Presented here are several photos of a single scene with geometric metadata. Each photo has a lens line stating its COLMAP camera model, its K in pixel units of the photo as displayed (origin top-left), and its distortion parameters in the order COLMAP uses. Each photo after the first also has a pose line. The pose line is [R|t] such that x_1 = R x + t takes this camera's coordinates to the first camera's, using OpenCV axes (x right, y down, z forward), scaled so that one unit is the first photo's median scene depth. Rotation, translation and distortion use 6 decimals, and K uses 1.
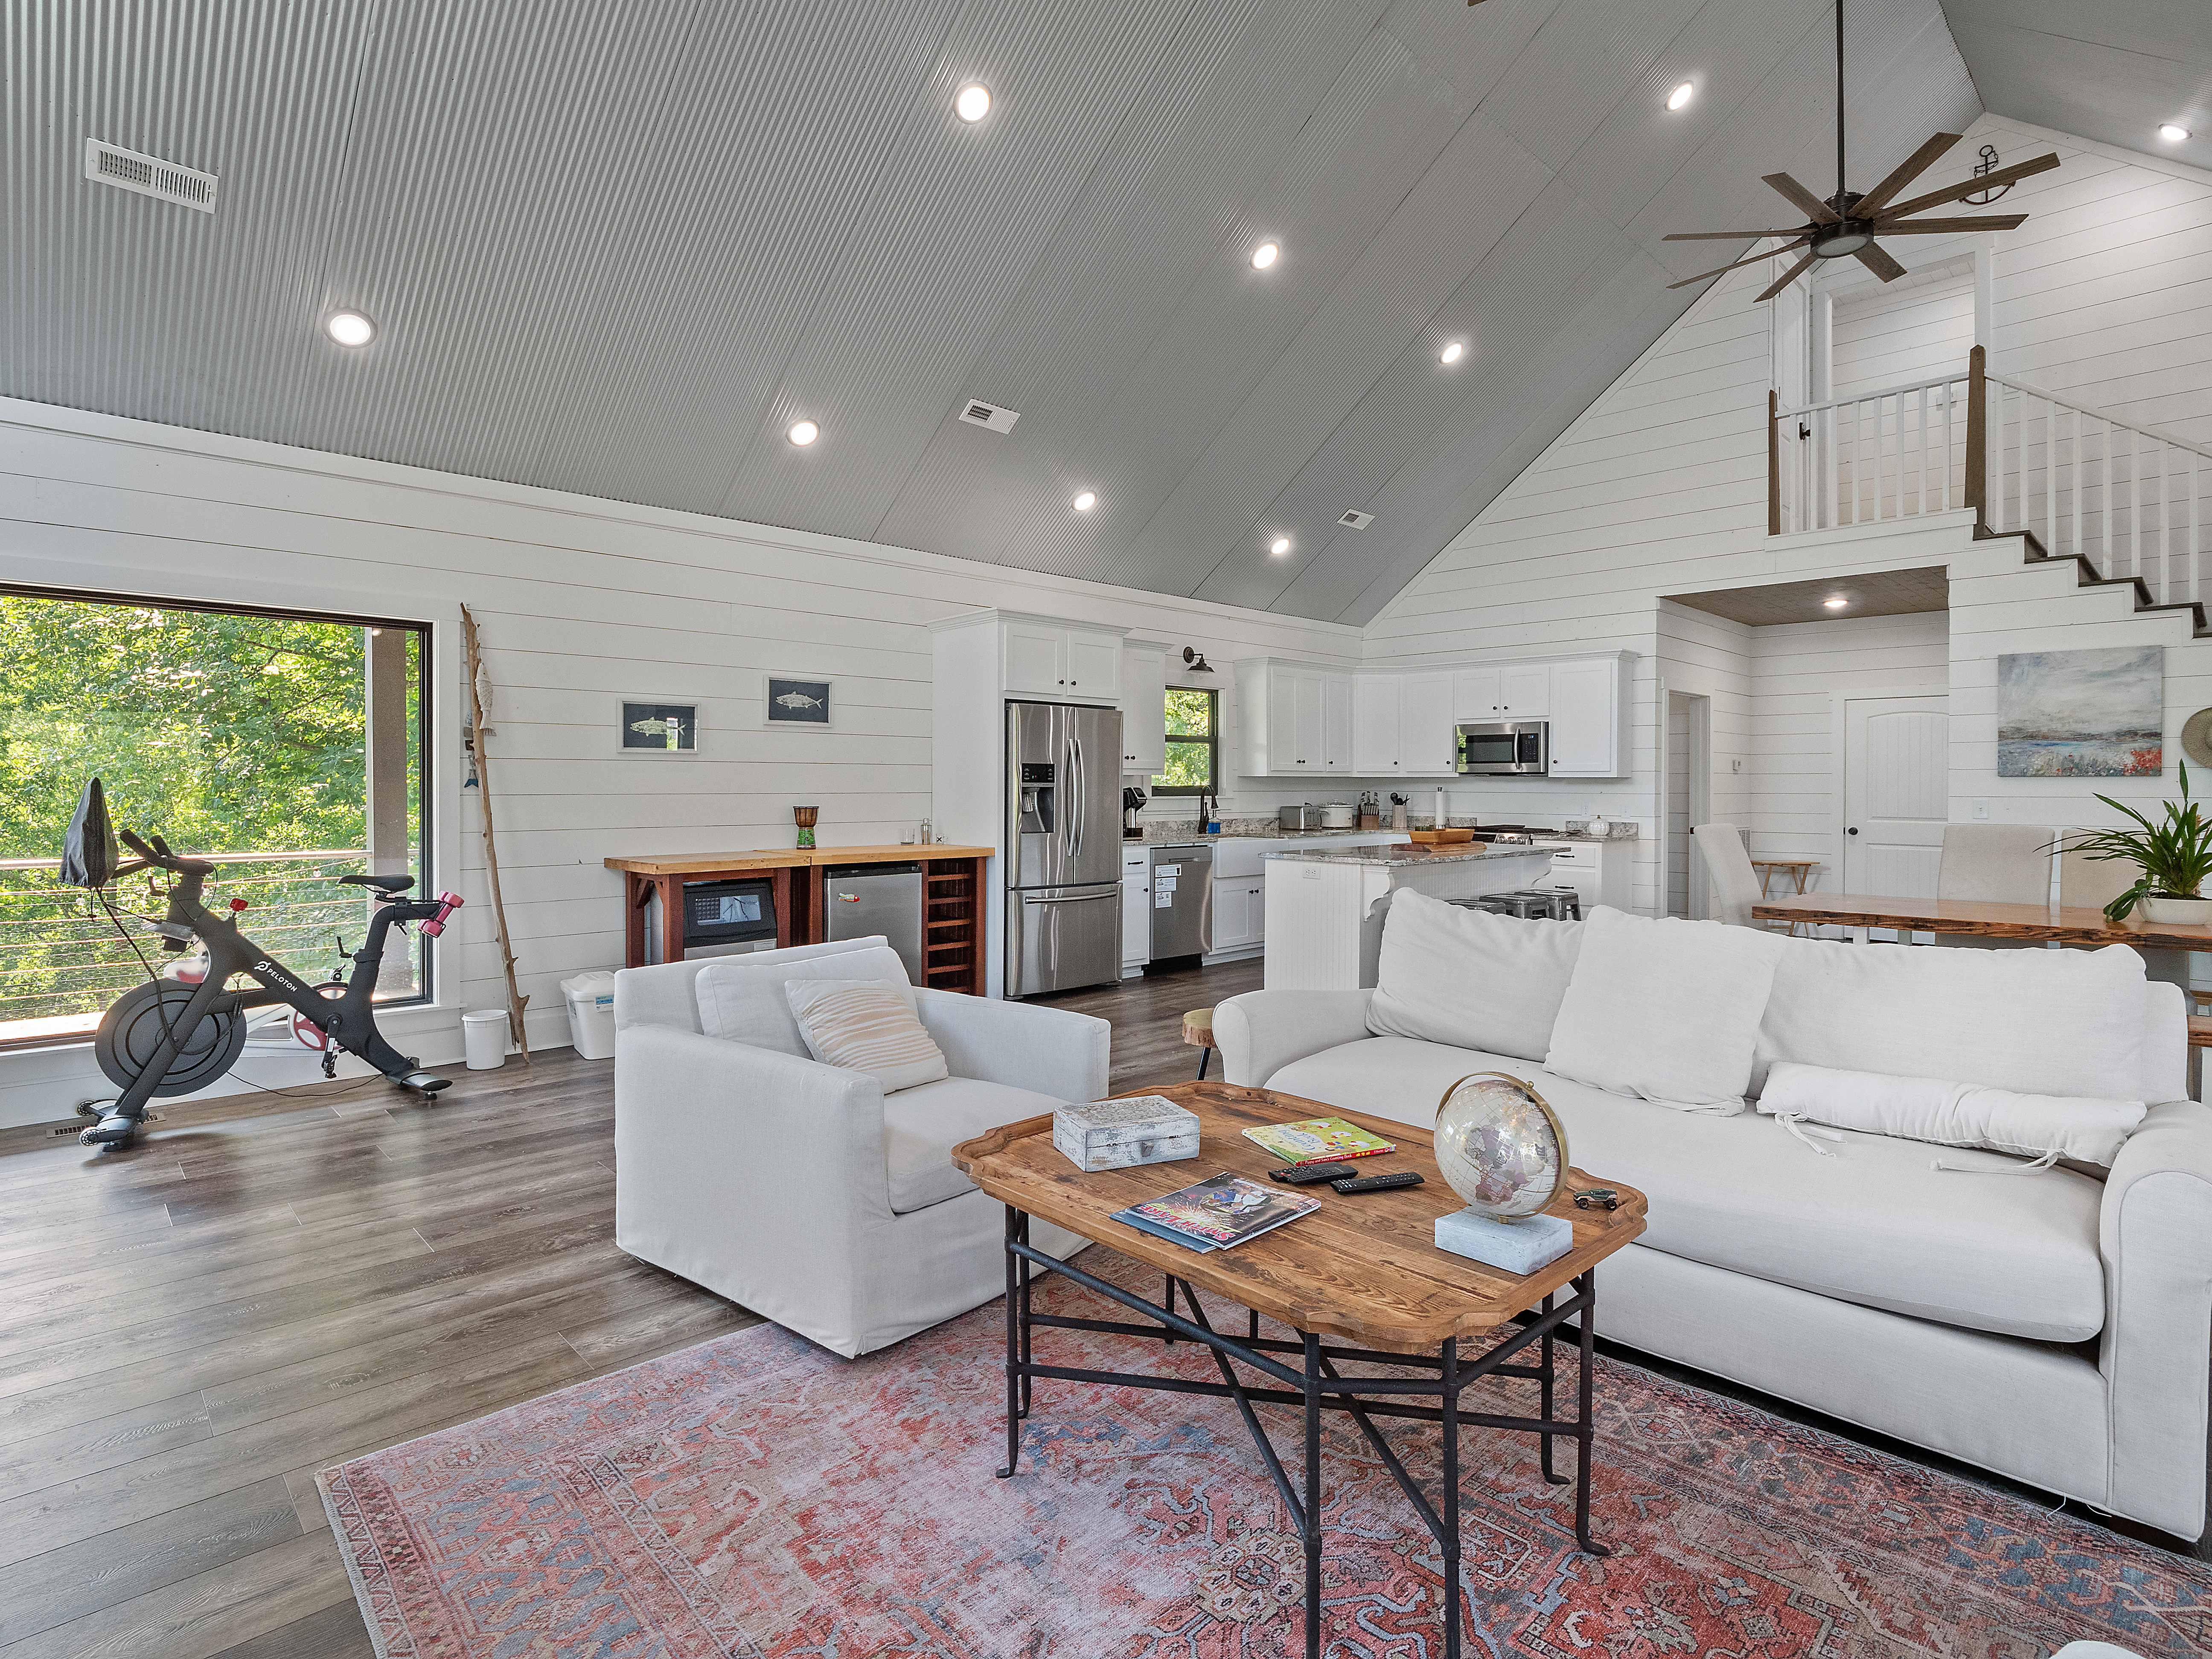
lens RADIAL K [[1133.4, 0, 1085.9], [0, 1133.4, 794.4], [0, 0, 1]] dist [-0.013583, 0.000243]
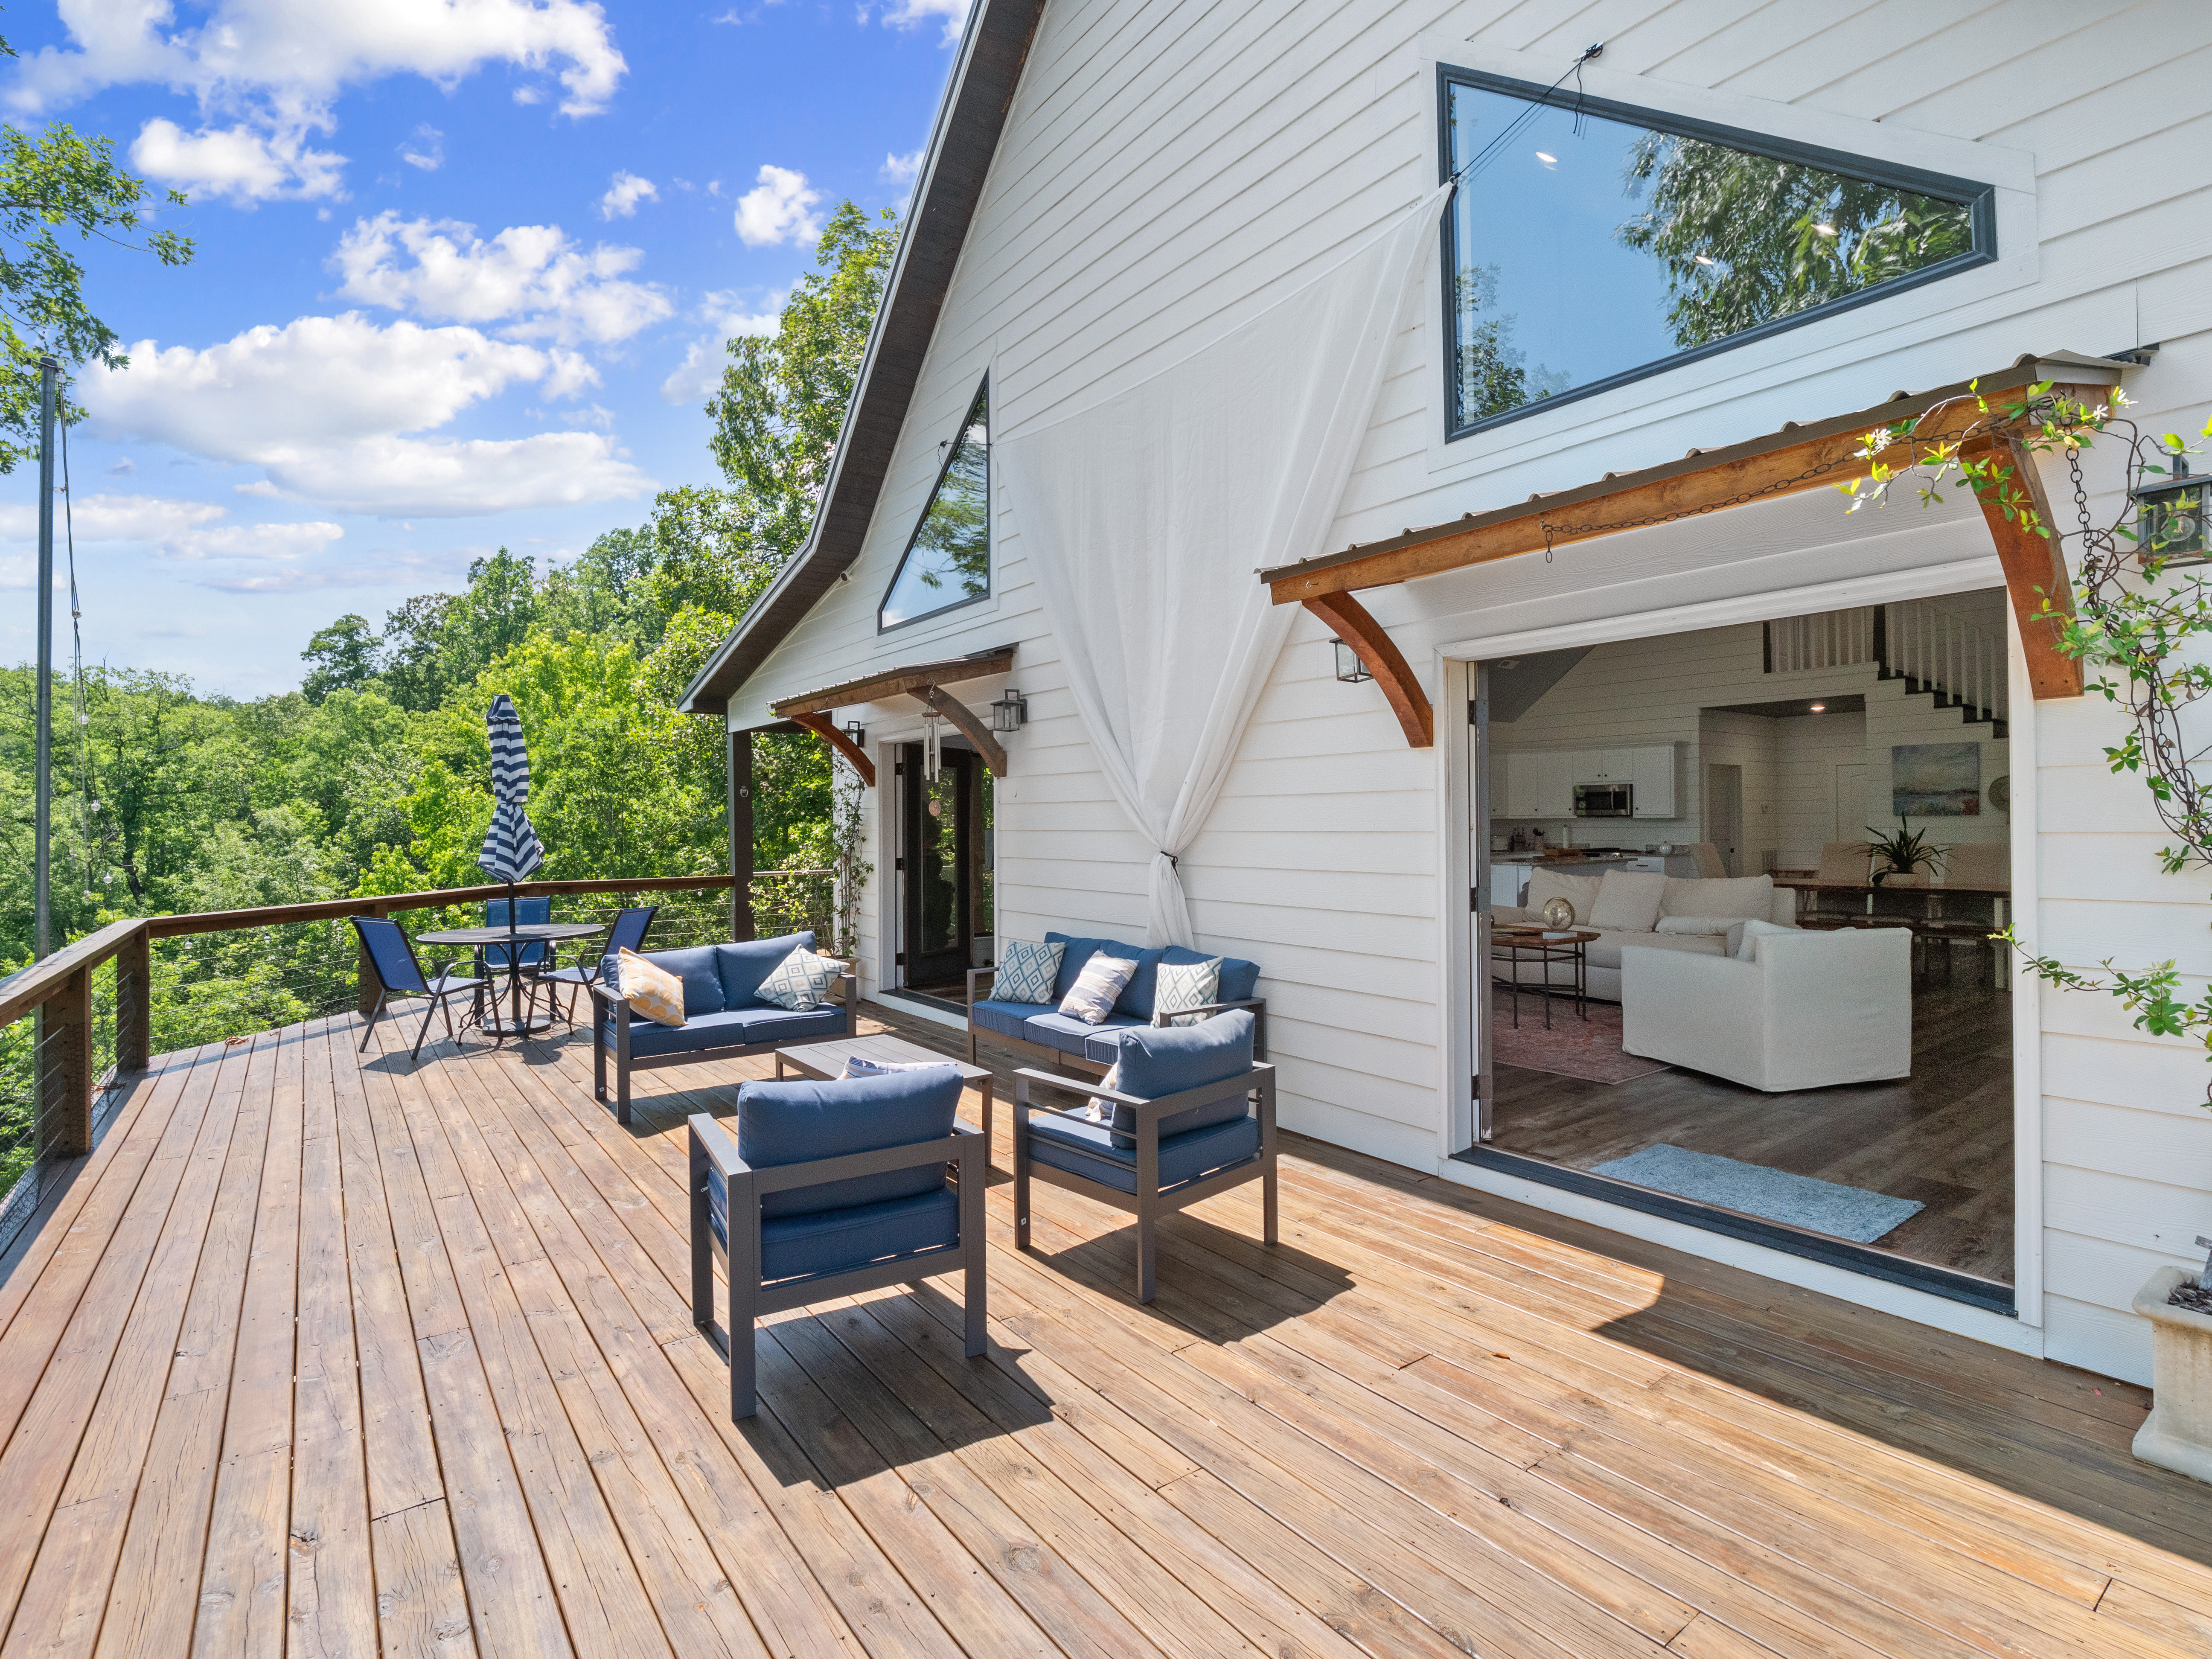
lens RADIAL K [[1084.1, 0, 1101.2], [0, 1084.1, 810.0], [0, 0, 1]] dist [-0.004306, -0.004825]
pose [[0.993155, -0.012598, -0.116126, -0.196575], [0.010236, 0.999729, -0.020917, -0.002072], [0.116358, 0.019586, 0.993014, -0.732454]]
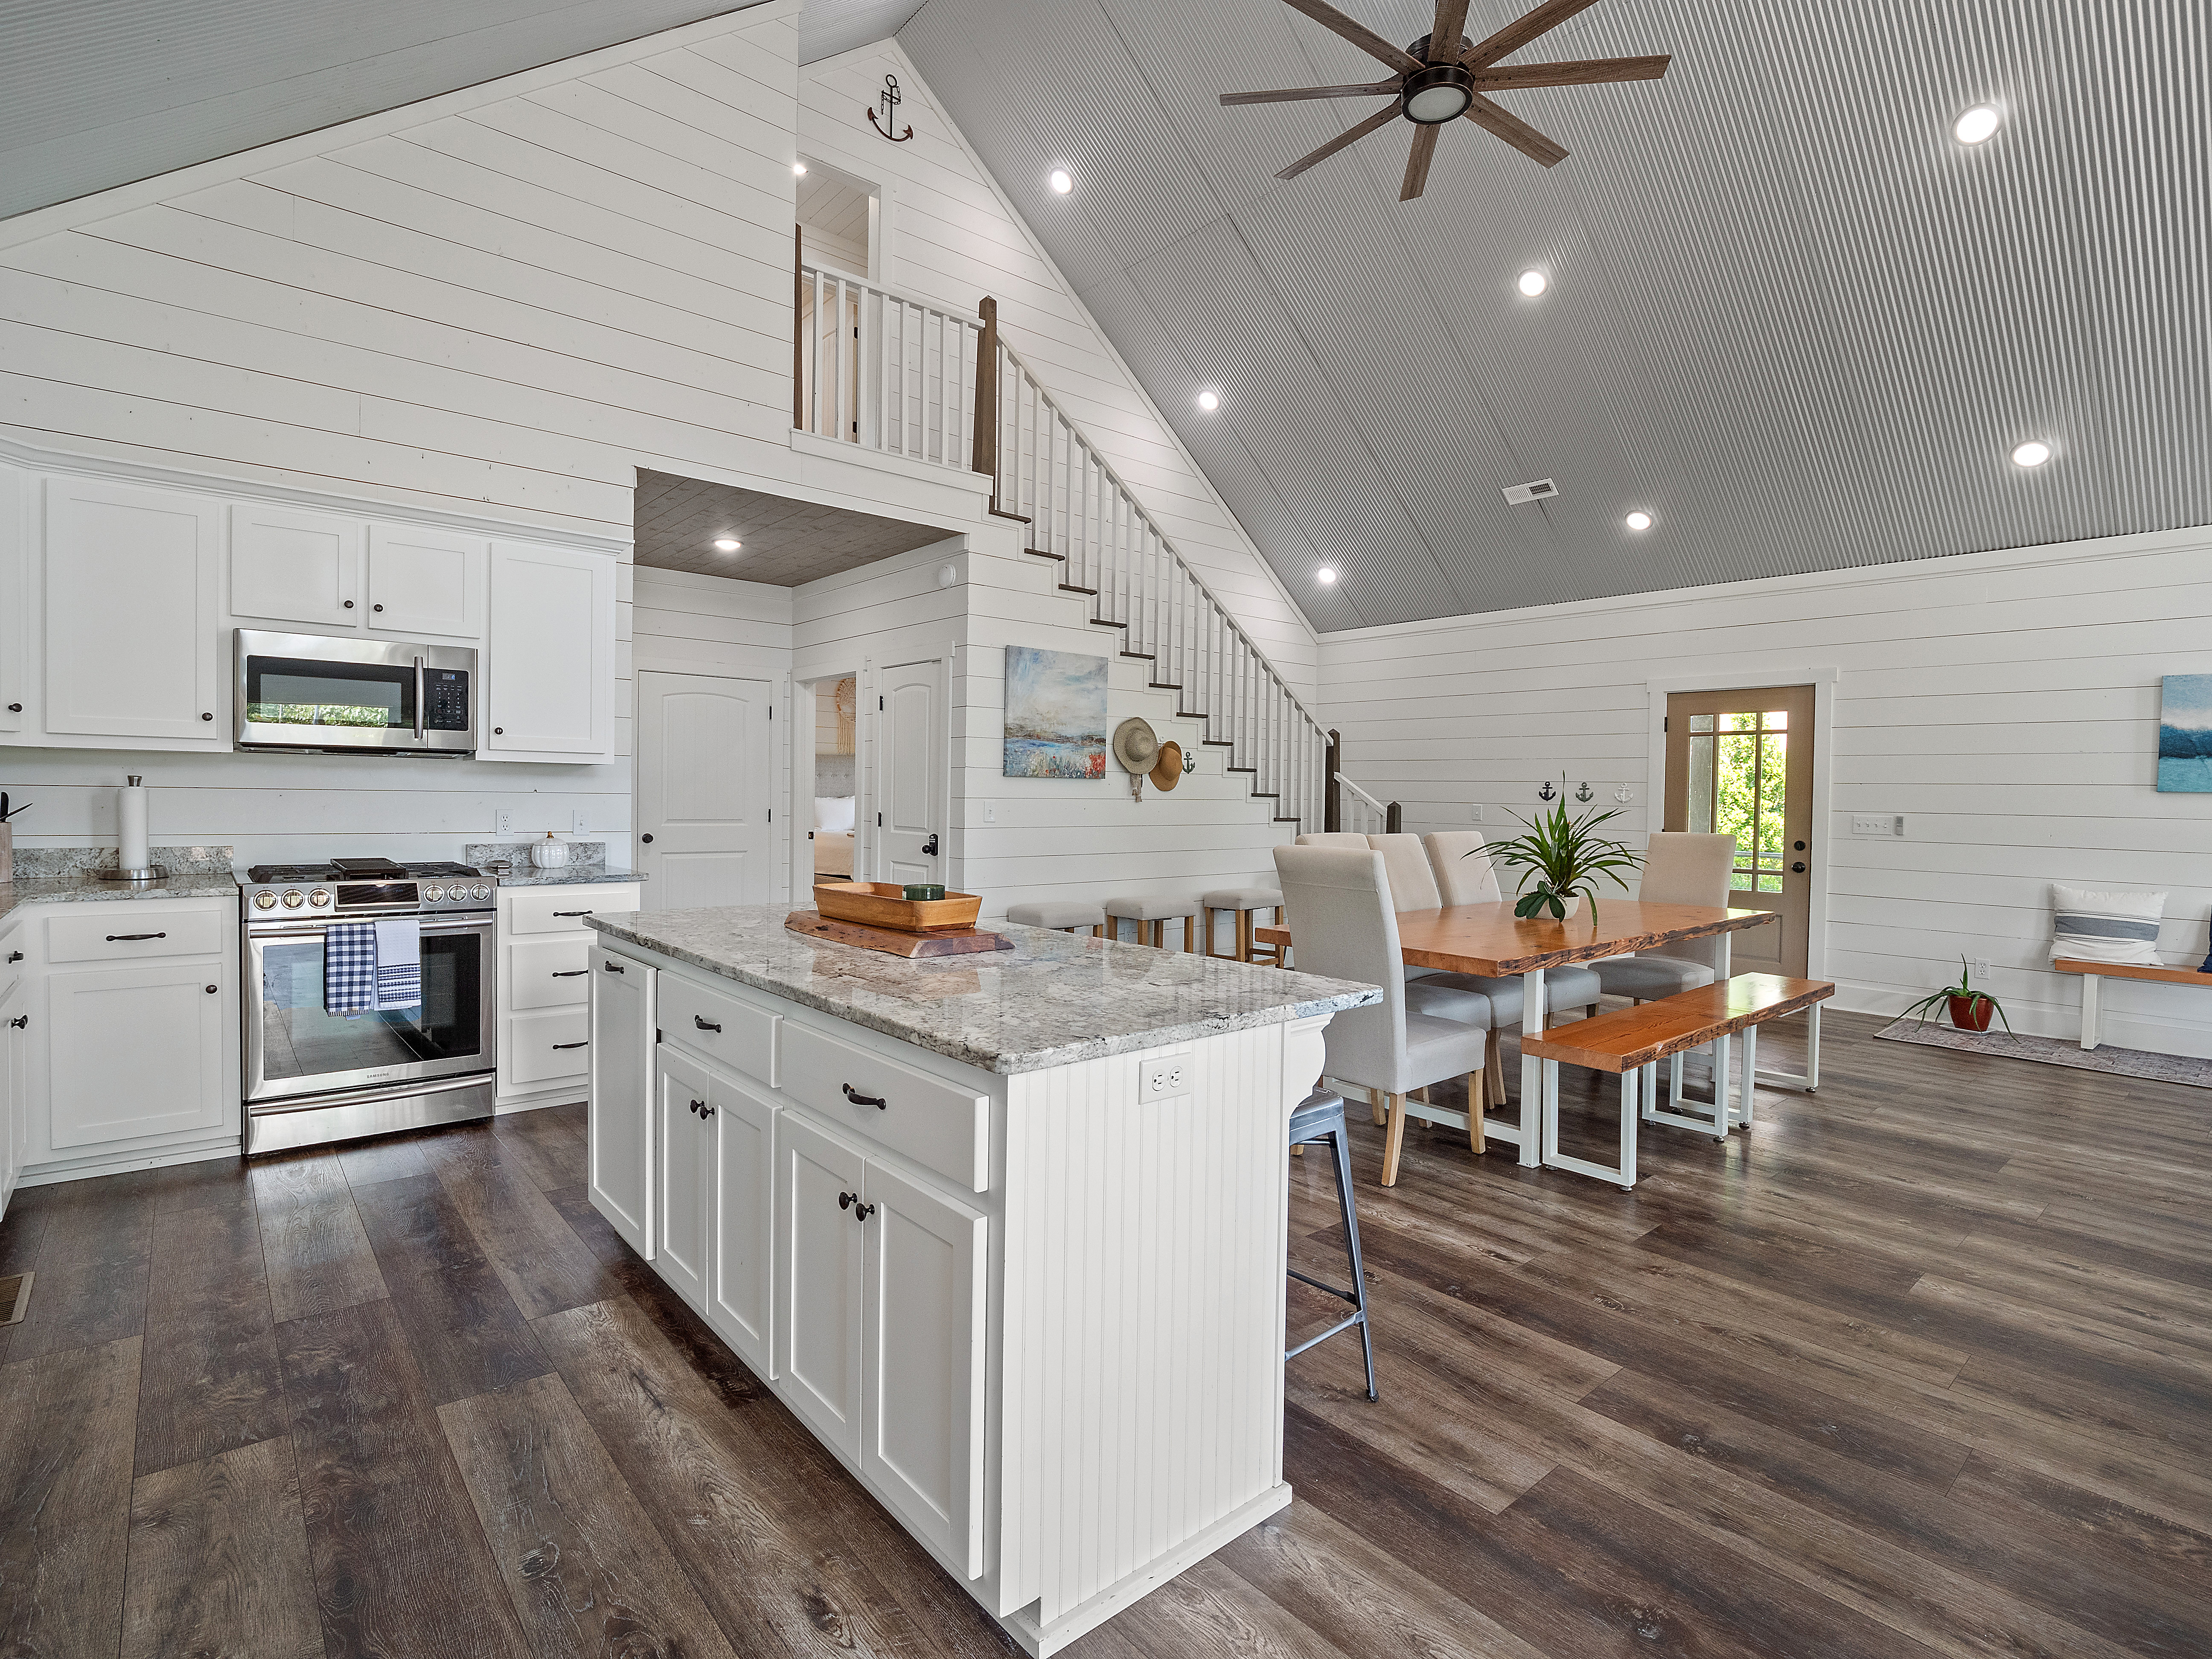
lens RADIAL K [[1075.8, 0, 1100.7], [0, 1075.8, 817.4], [0, 0, 1]] dist [-0.013345, 0.001043]
pose [[0.046100, -0.024679, 0.998632, -0.063704], [-0.007496, 0.999658, 0.025050, -0.004535], [-0.998909, -0.008641, 0.045899, 0.792826]]
